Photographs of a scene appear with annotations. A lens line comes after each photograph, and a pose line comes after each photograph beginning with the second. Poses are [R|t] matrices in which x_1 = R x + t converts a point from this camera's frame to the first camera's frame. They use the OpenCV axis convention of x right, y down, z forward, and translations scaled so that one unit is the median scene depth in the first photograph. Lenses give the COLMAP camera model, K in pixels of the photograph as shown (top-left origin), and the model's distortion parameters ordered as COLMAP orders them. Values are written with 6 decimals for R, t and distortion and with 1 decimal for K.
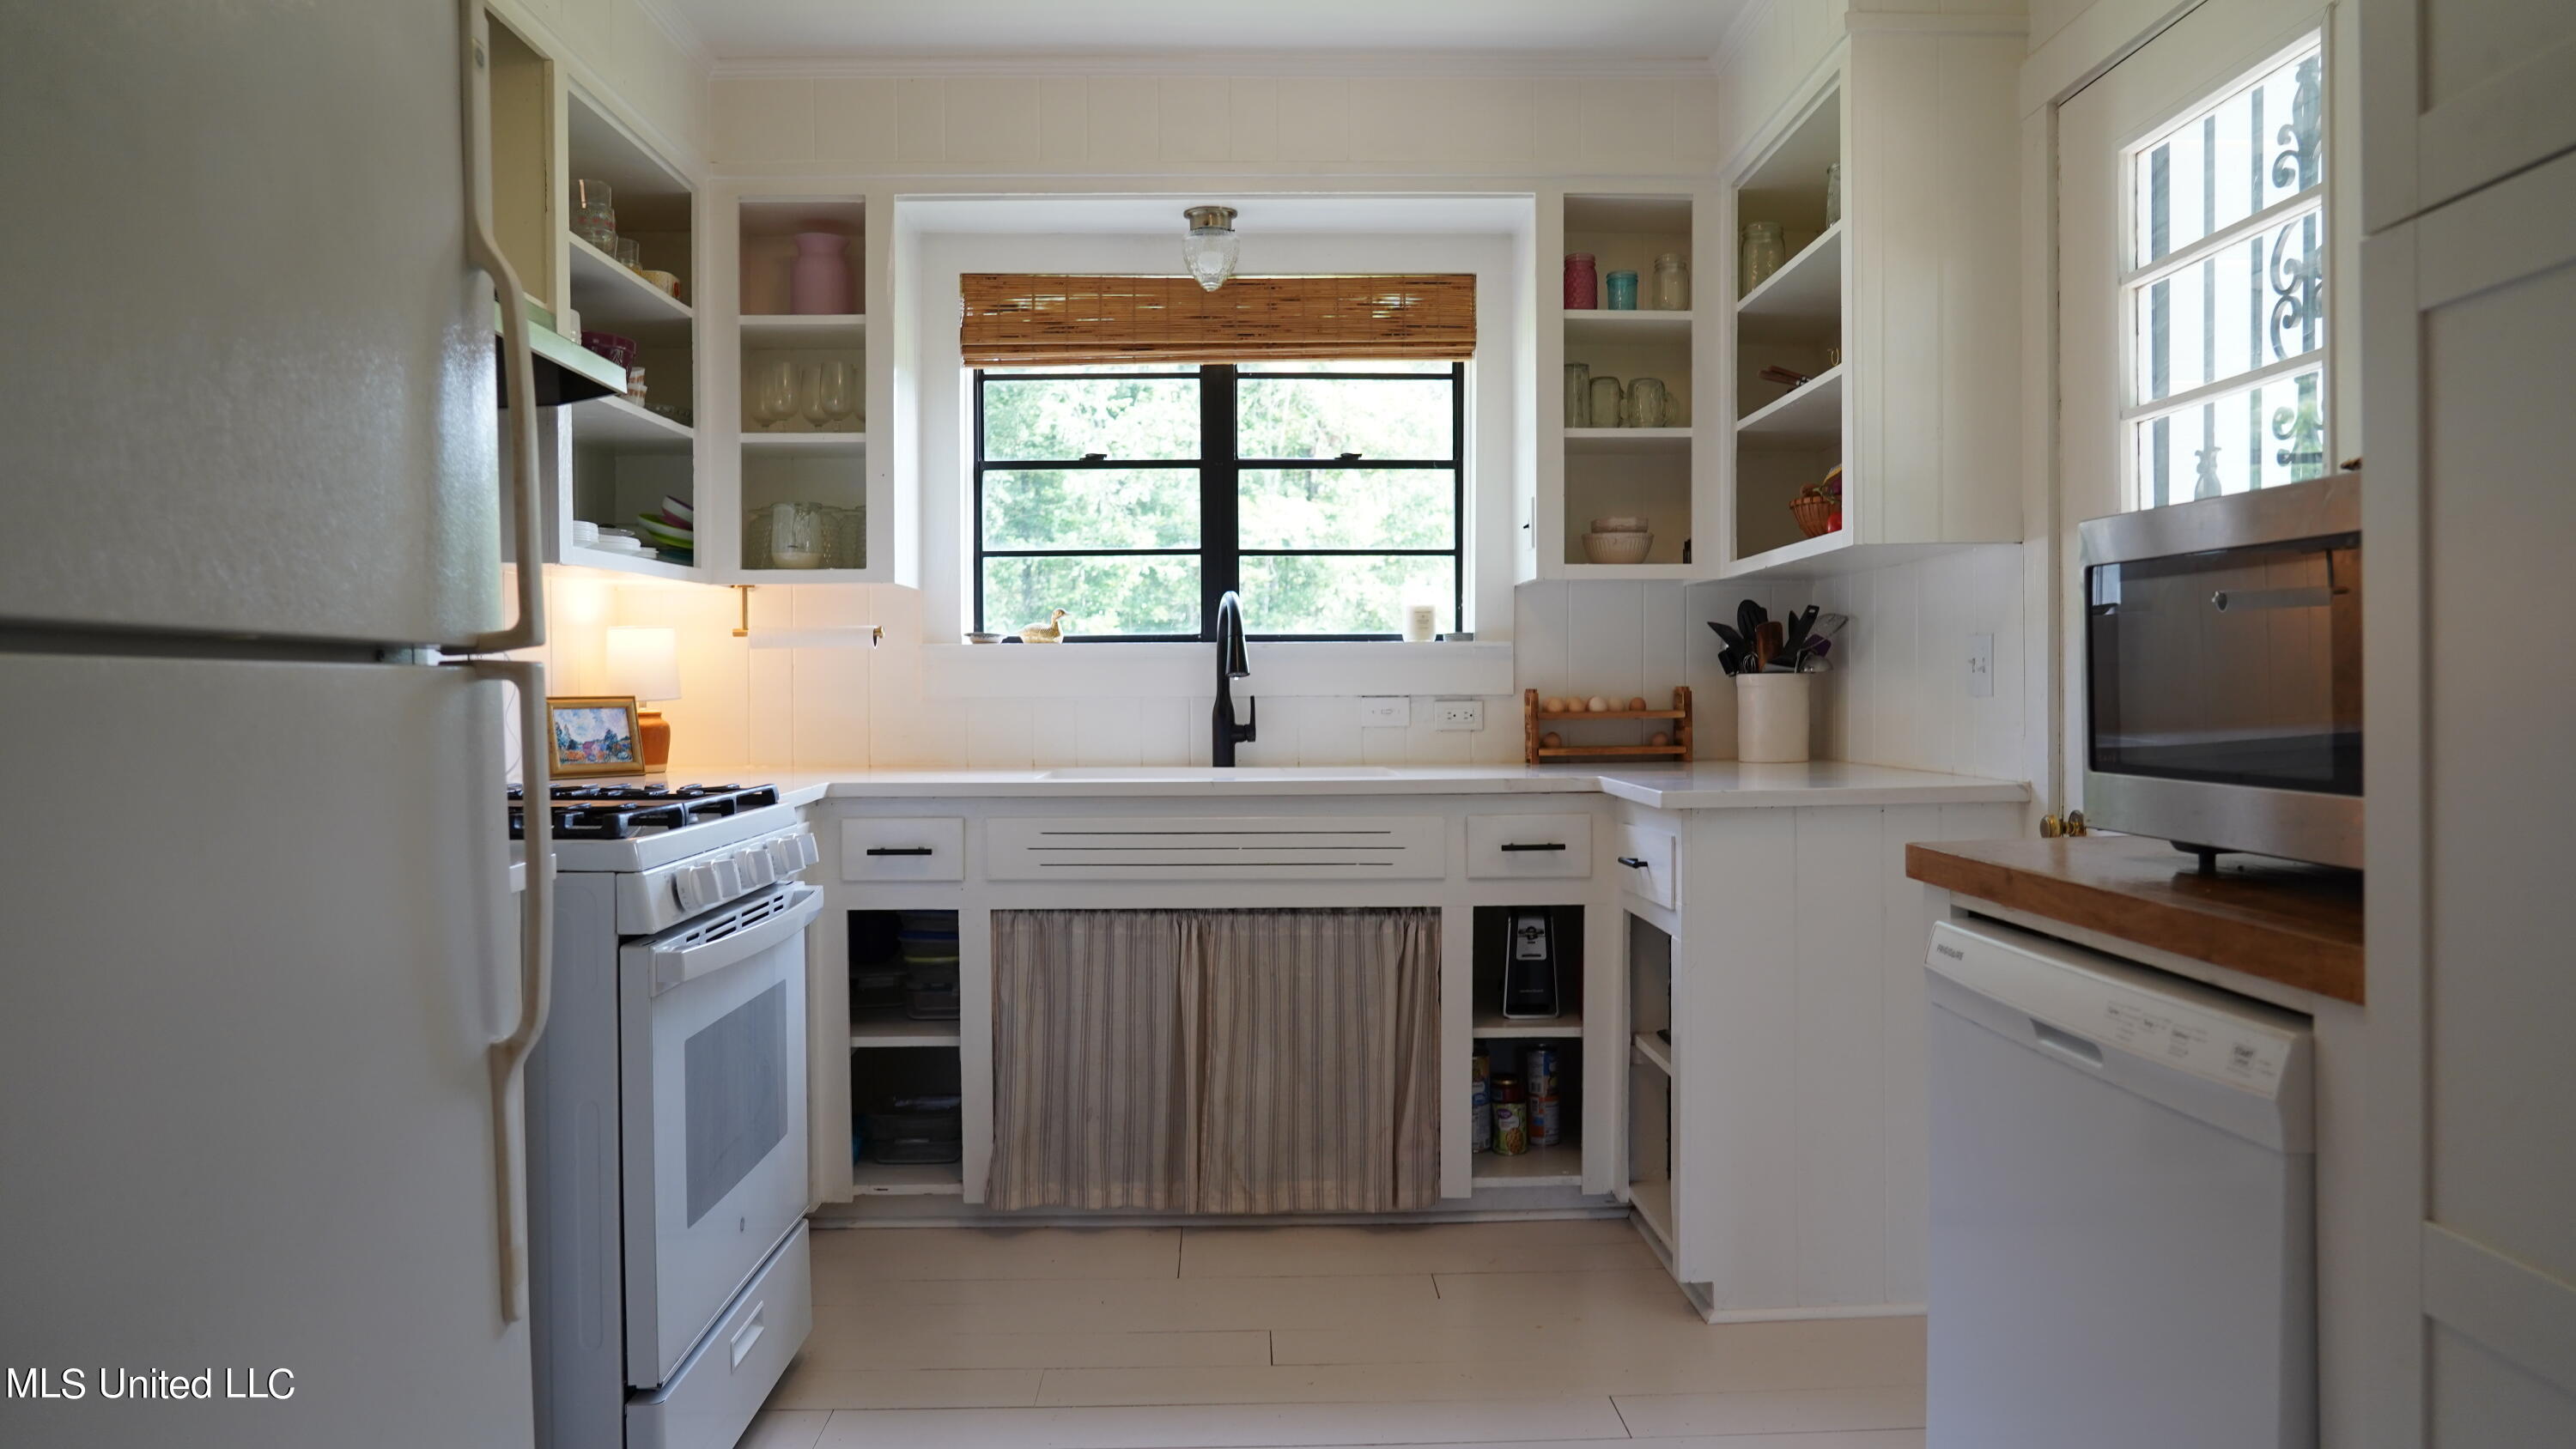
lens RADIAL K [[1760.8, 0, 1280.0], [0, 1760.8, 726.0], [0, 0, 1]] dist [-0.023959, 0.009689]
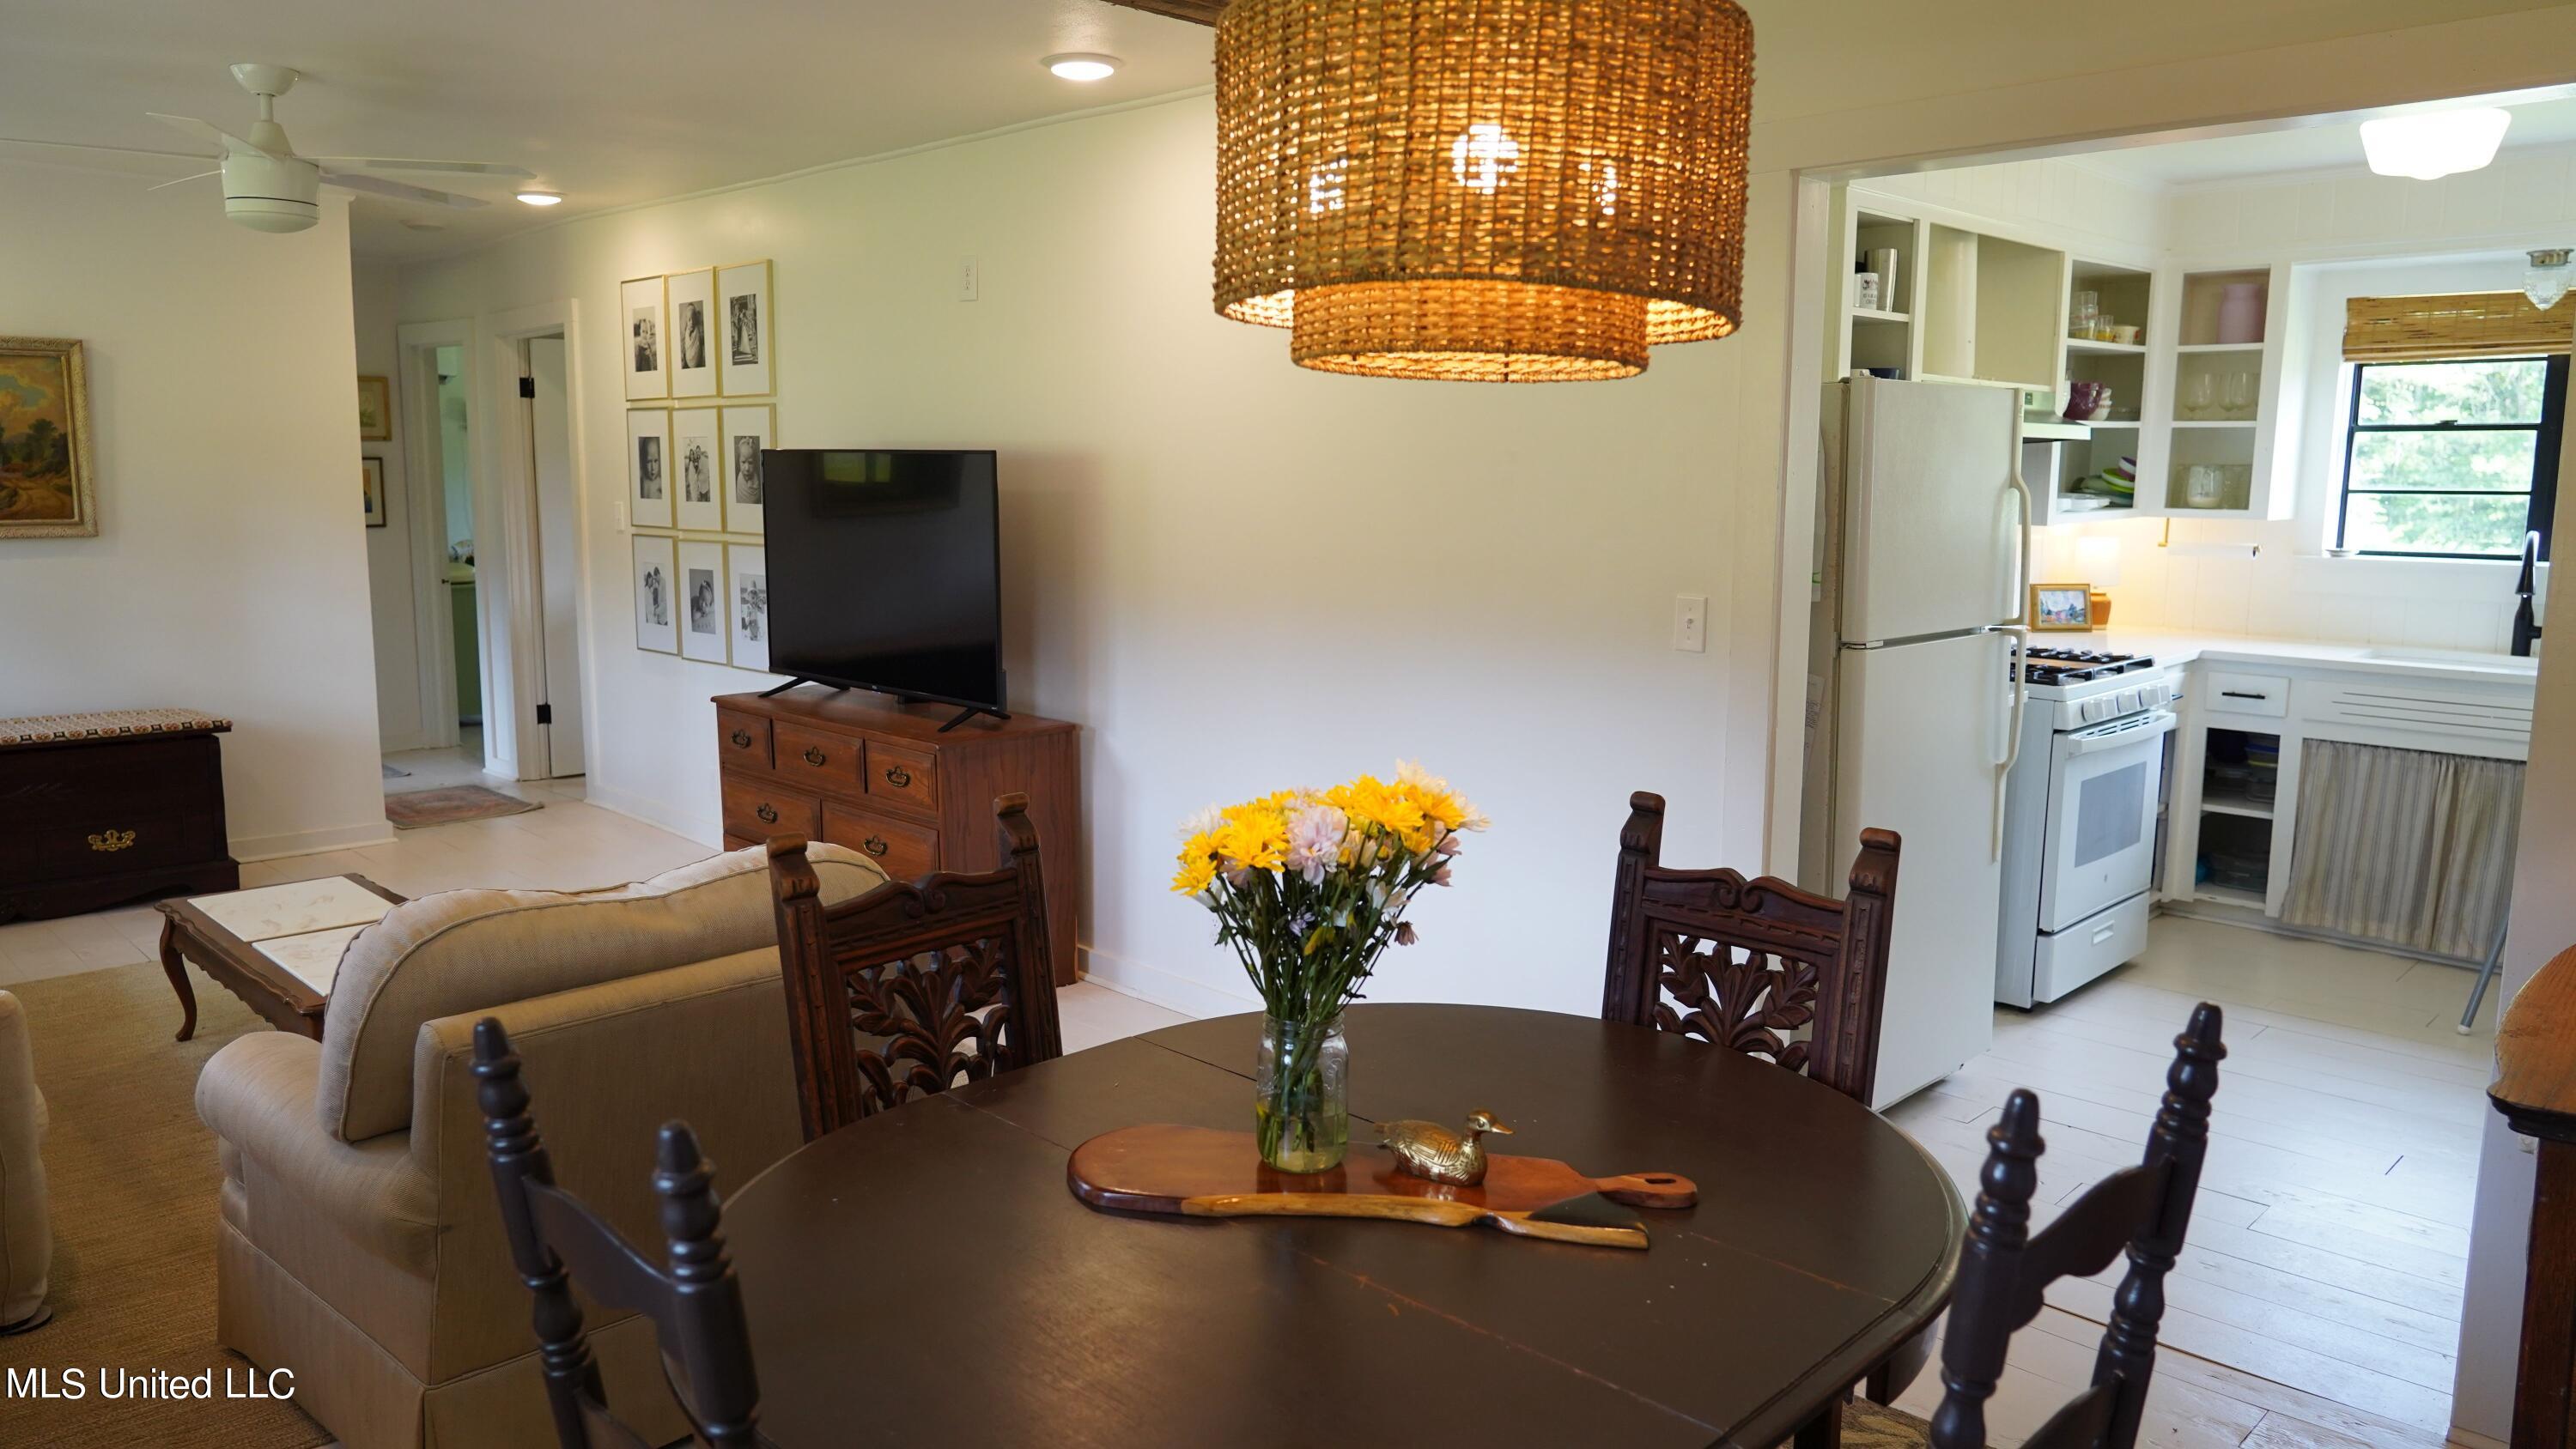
lens RADIAL K [[1760.8, 0, 1279.5], [0, 1760.8, 732.7], [0, 0, 1]] dist [-0.023959, 0.009689]
pose [[0.690845, 0.119411, -0.713074, 0.318321], [-0.023674, 0.989474, 0.142760, -0.102104], [0.722616, -0.081743, 0.686400, -0.740571]]
